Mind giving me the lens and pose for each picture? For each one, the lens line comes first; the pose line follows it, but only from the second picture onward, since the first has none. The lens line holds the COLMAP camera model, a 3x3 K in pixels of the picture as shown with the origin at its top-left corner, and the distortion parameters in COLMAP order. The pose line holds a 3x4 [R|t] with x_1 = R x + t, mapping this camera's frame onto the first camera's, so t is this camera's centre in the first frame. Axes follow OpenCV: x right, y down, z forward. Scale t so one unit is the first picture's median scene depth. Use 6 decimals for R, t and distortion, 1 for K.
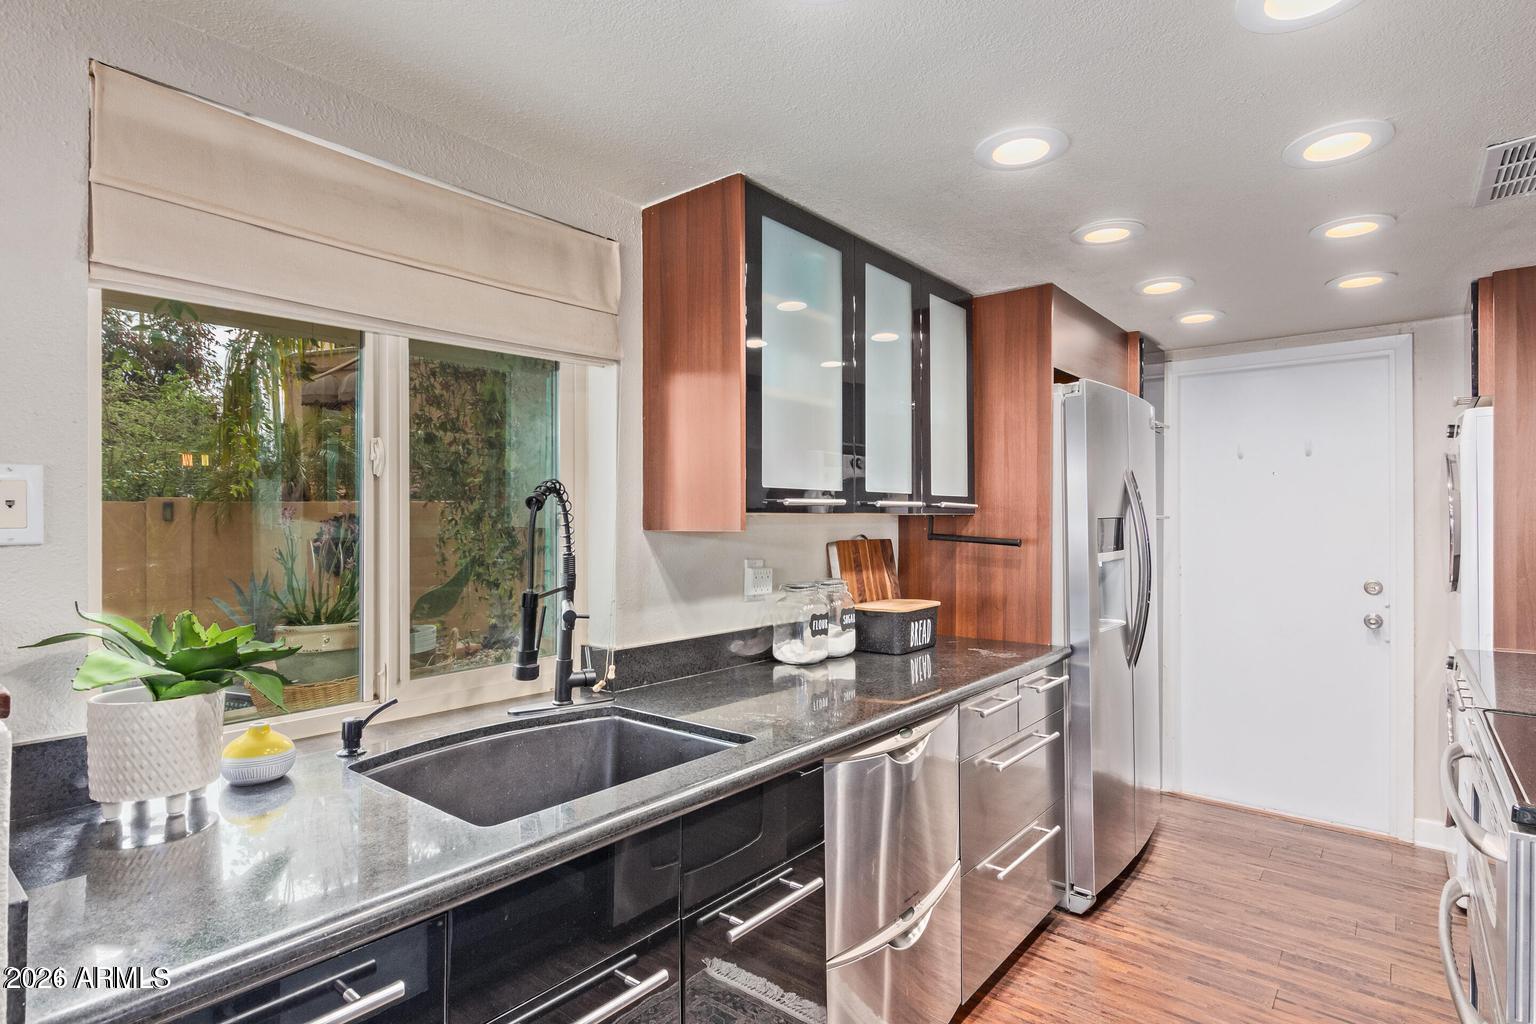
lens RADIAL K [[771.0, 0, 768.0], [0, 771.0, 512.0], [0, 0, 1]] dist [-0.001575, -0.000802]
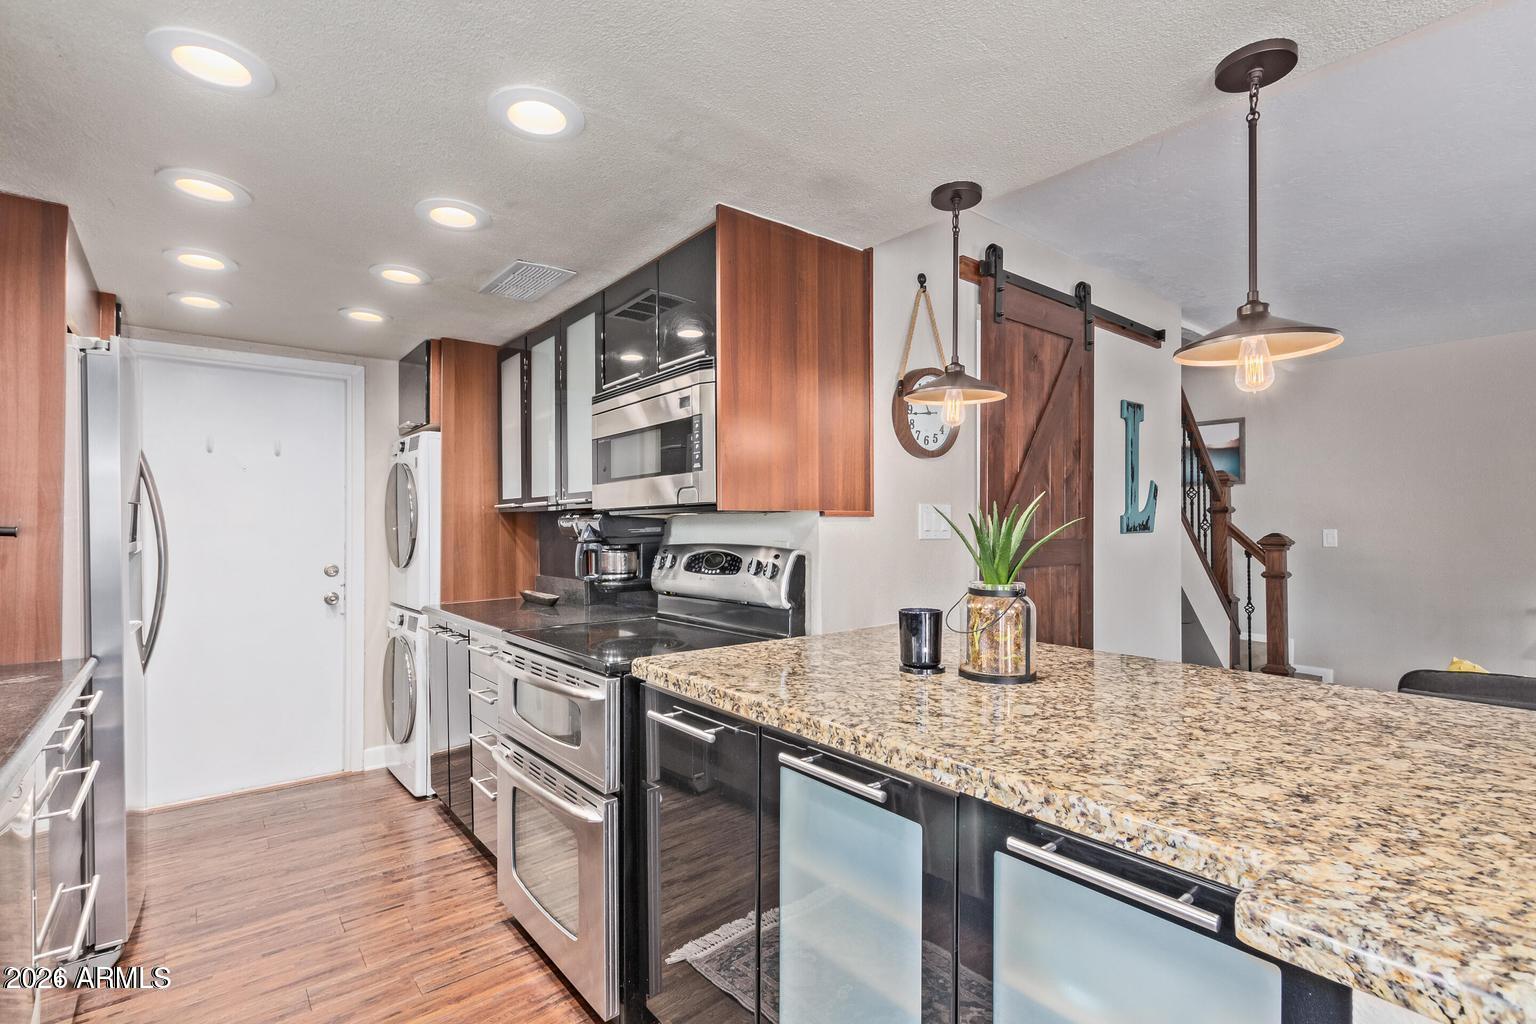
lens RADIAL K [[704.3, 0, 772.8], [0, 704.3, 519.2], [0, 0, 1]] dist [0.012198, -0.006572]
pose [[0.199577, 0.008183, 0.979848, -0.221855], [-0.006302, 0.999955, -0.007068, 0.030540], [-0.979862, -0.004764, 0.199620, 0.148703]]
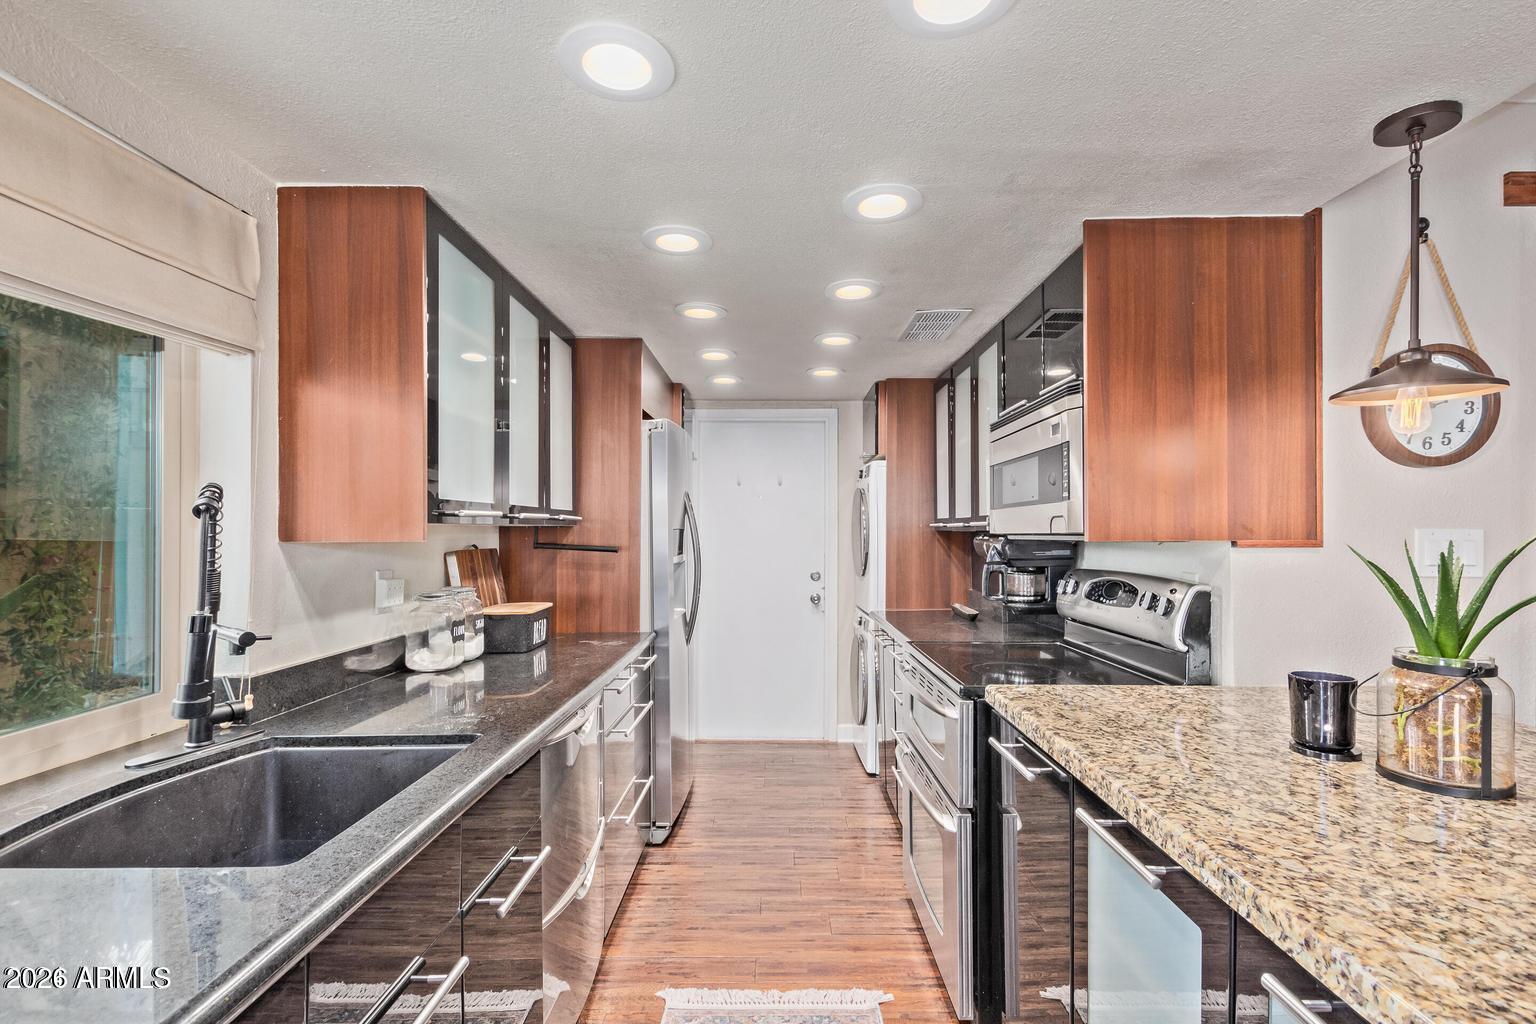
lens RADIAL K [[699.8, 0, 773.5], [0, 699.8, 522.2], [0, 0, 1]] dist [0.010300, -0.005697]
pose [[0.775794, 0.007845, 0.630938, -0.191691], [-0.006827, 0.999969, -0.004040, 0.000048], [-0.630950, -0.001173, 0.775823, -0.005306]]
